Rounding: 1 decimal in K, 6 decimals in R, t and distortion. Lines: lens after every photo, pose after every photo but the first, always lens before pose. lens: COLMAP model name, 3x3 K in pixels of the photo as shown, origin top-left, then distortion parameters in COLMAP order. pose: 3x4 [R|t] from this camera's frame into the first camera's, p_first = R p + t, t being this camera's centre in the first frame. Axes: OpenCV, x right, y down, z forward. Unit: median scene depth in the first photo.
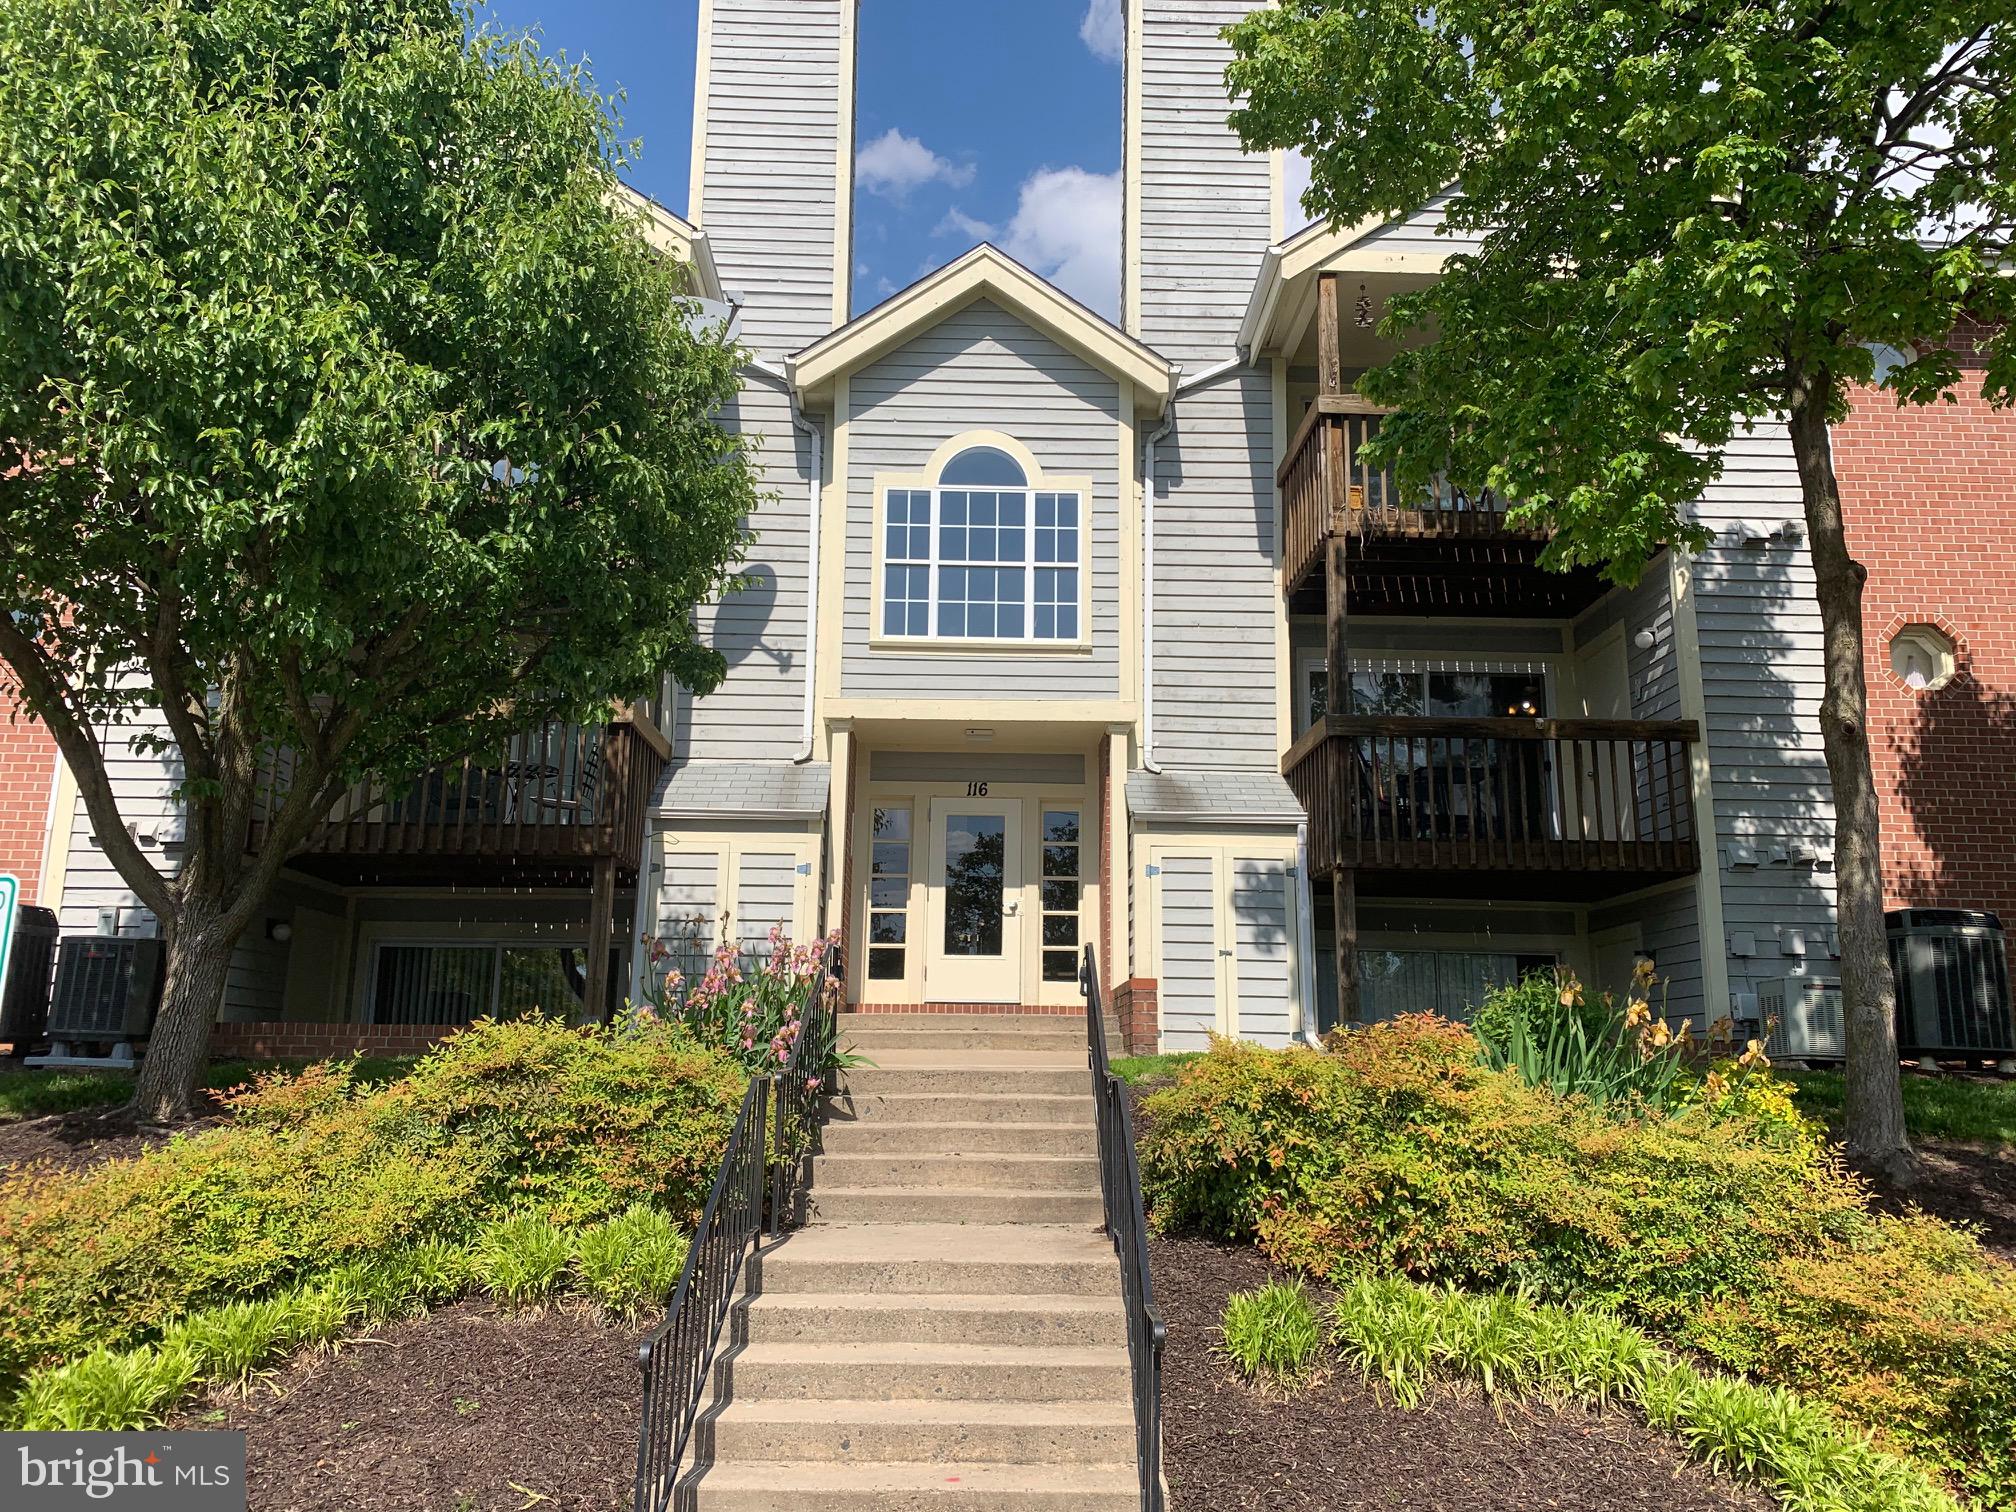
lens RADIAL K [[1505.4, 0, 1008.0], [0, 1505.4, 756.0], [0, 0, 1]] dist [0.126837, -0.256650]
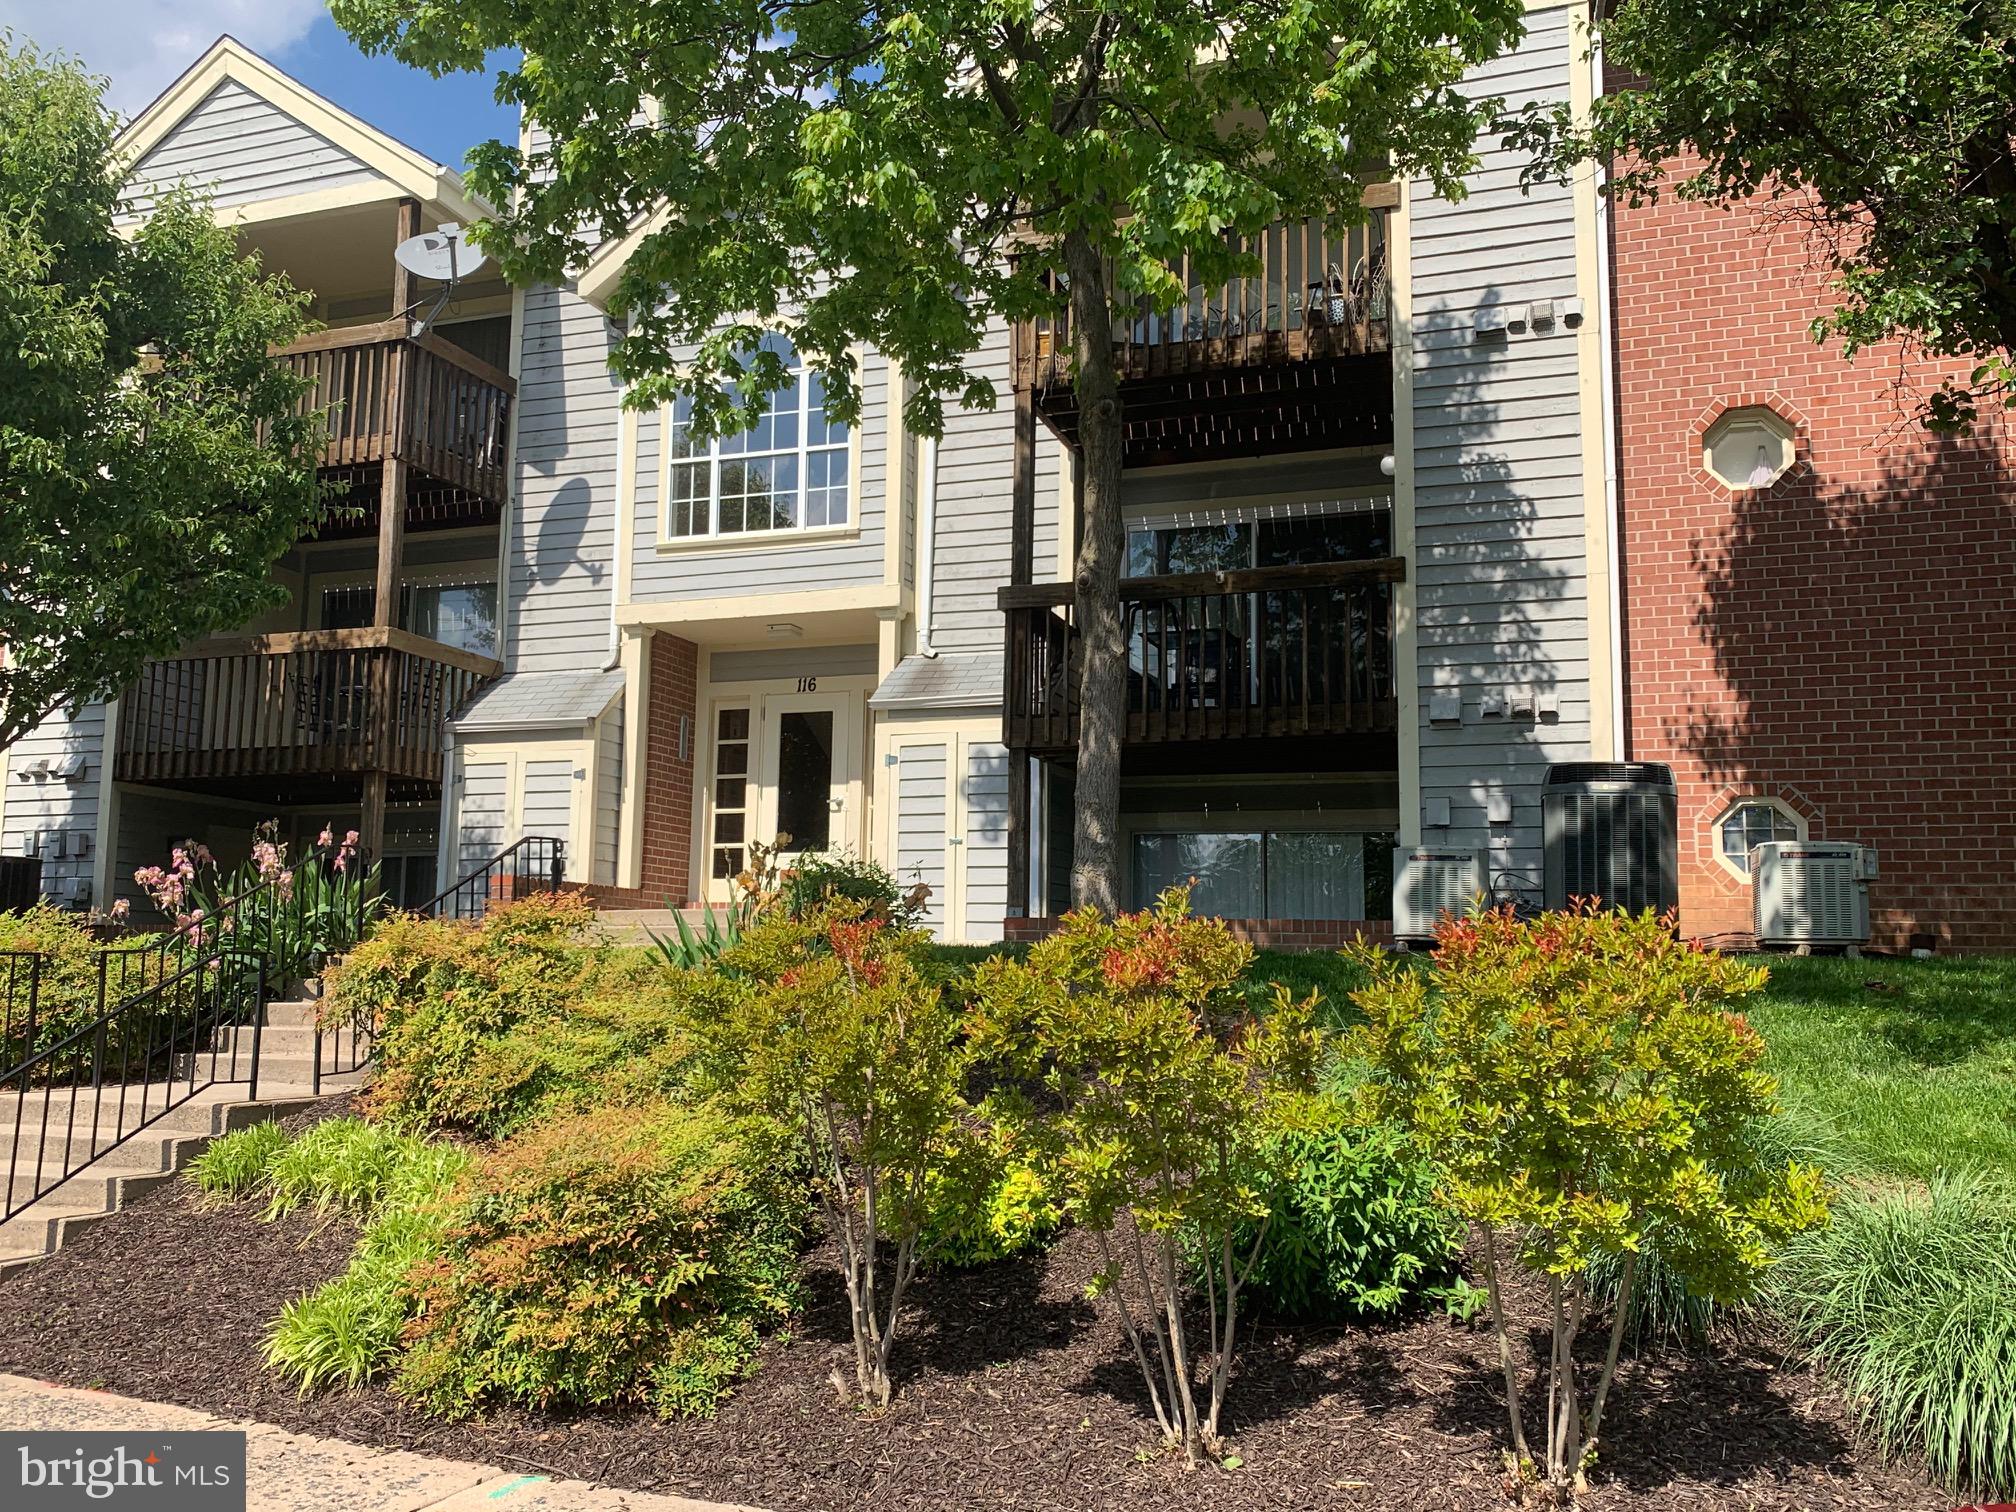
lens RADIAL K [[1730.2, 0, 1008.0], [0, 1730.2, 756.0], [0, 0, 1]] dist [0.066219, 0.000781]
pose [[0.934487, -0.047518, -0.352812, 0.561155], [0.072167, 0.995760, 0.057035, 0.015564], [0.348606, -0.078760, 0.933954, -0.009703]]
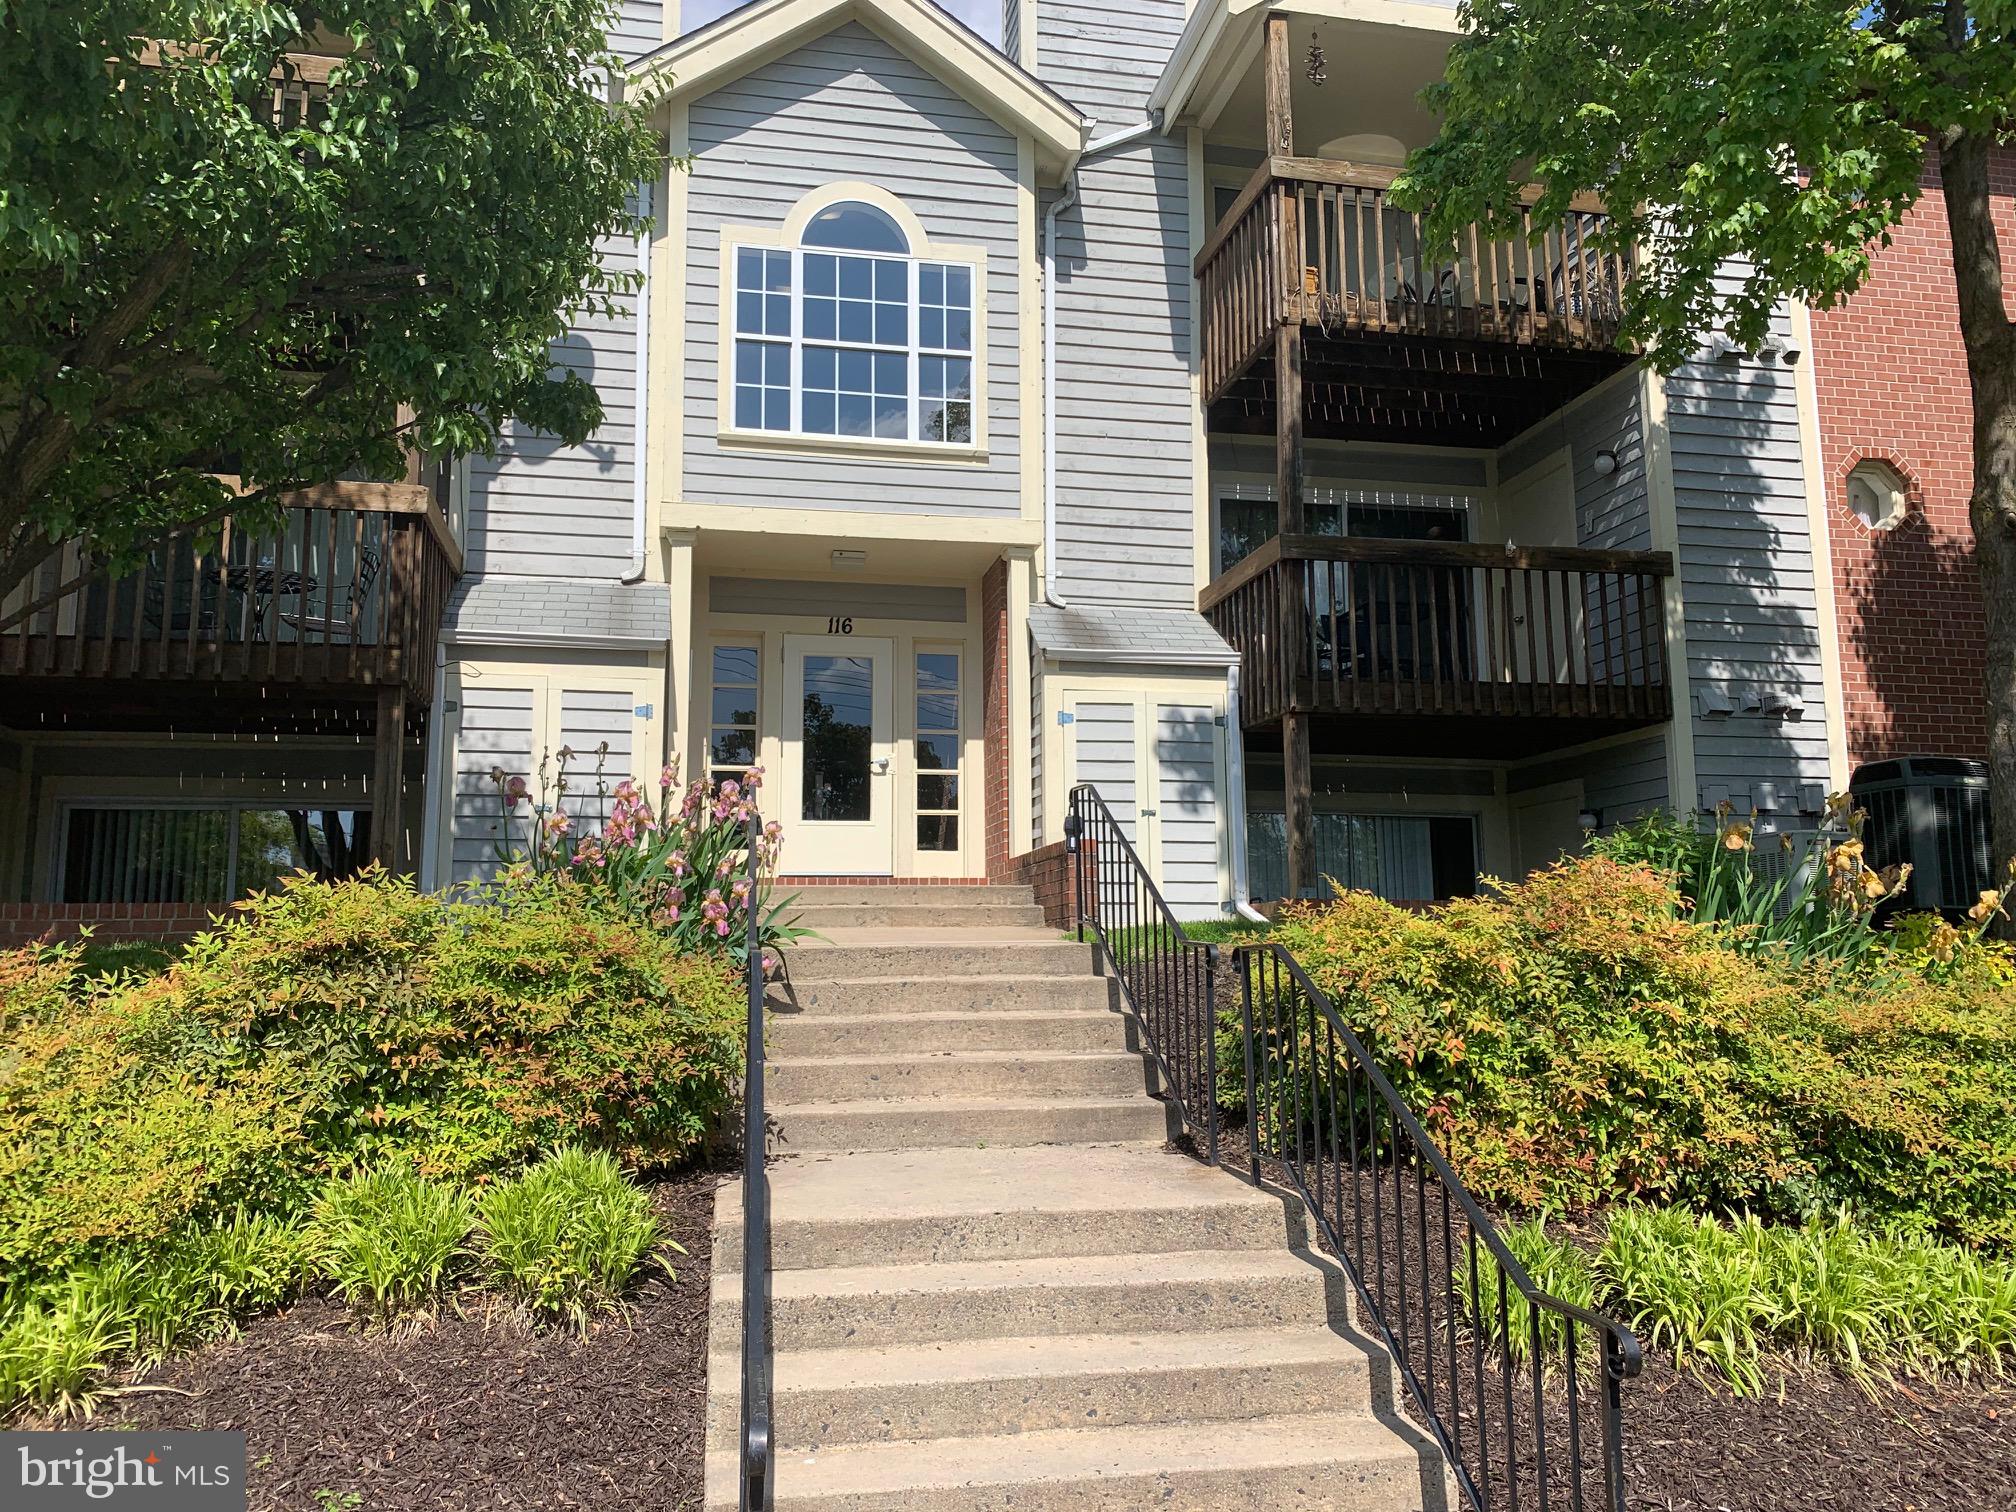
lens RADIAL K [[1519.7, 0, 1008.0], [0, 1519.7, 756.0], [0, 0, 1]] dist [0.076480, -0.108825]
pose [[0.984479, 0.005596, 0.175412, -0.086561], [-0.018187, 0.997363, 0.070258, 0.038023], [-0.174556, -0.072357, 0.981985, 0.164296]]
